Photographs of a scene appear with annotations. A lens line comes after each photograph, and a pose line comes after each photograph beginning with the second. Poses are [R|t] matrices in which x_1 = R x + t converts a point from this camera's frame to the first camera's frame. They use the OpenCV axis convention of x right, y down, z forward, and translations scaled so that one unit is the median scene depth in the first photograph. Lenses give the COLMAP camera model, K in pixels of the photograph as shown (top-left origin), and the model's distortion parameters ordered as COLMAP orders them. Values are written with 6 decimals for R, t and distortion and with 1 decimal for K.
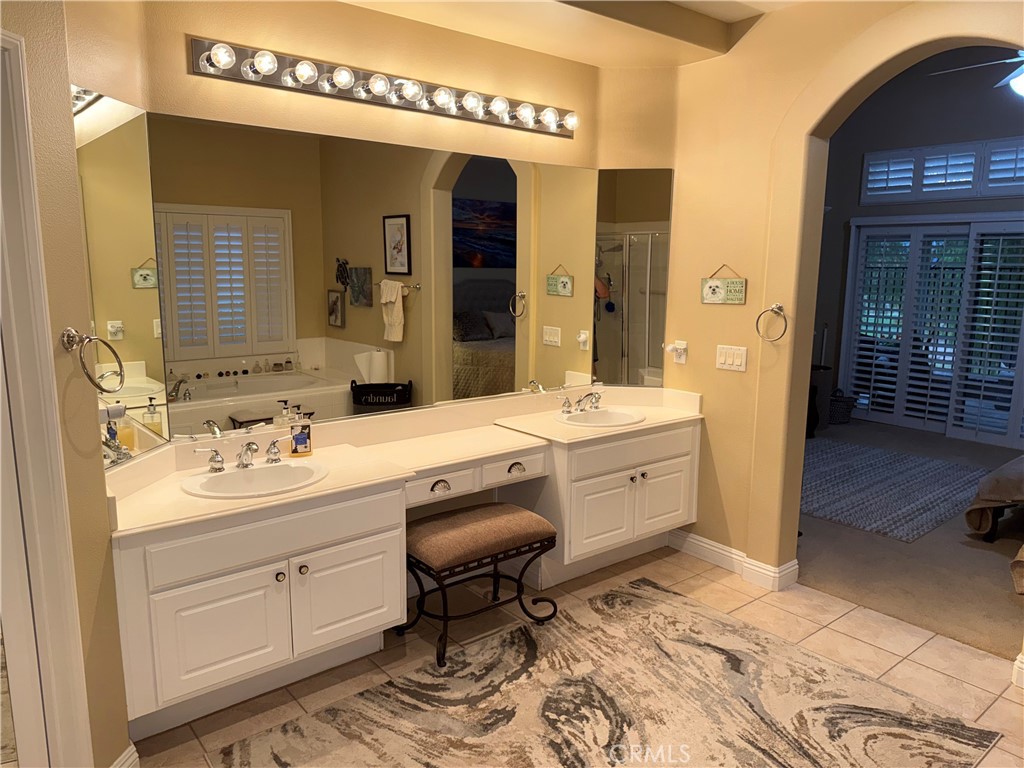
lens RADIAL K [[716.8, 0, 511.8], [0, 716.8, 387.1], [0, 0, 1]] dist [0.065100, -0.077202]
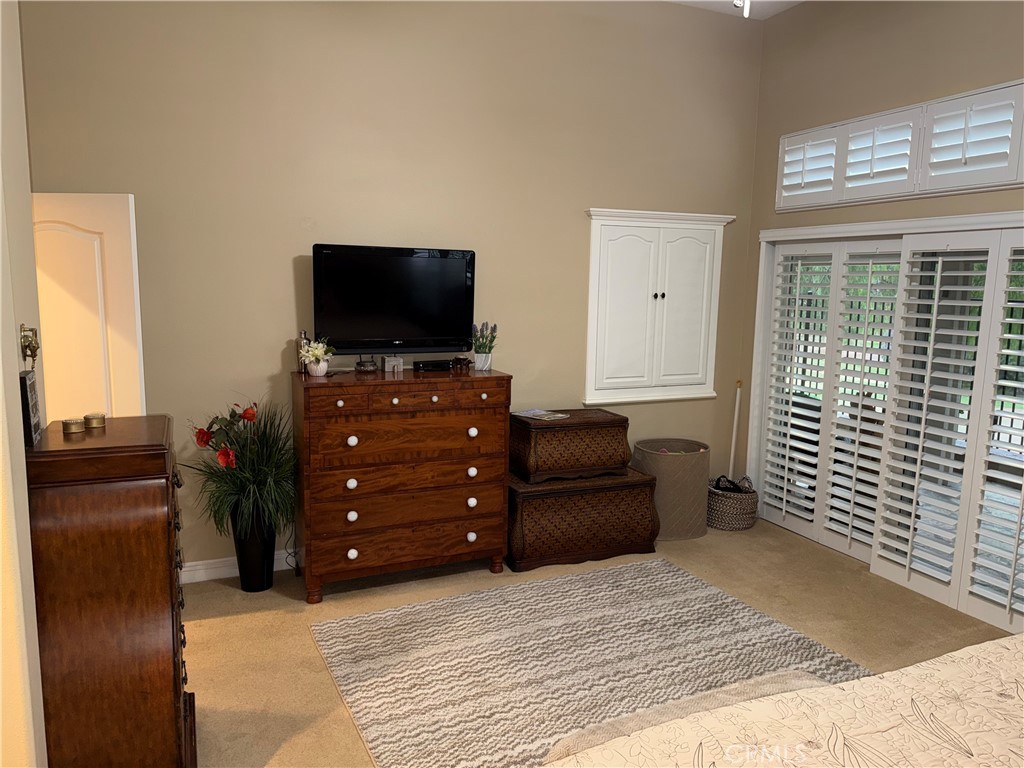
lens RADIAL K [[716.8, 0, 512.3], [0, 716.8, 377.8], [0, 0, 1]] dist [0.065100, -0.077202]
pose [[0.966201, 0.042824, -0.254210, 0.458684], [-0.052570, 0.998115, -0.031668, -0.065456], [0.252374, 0.043961, 0.966631, 0.313482]]
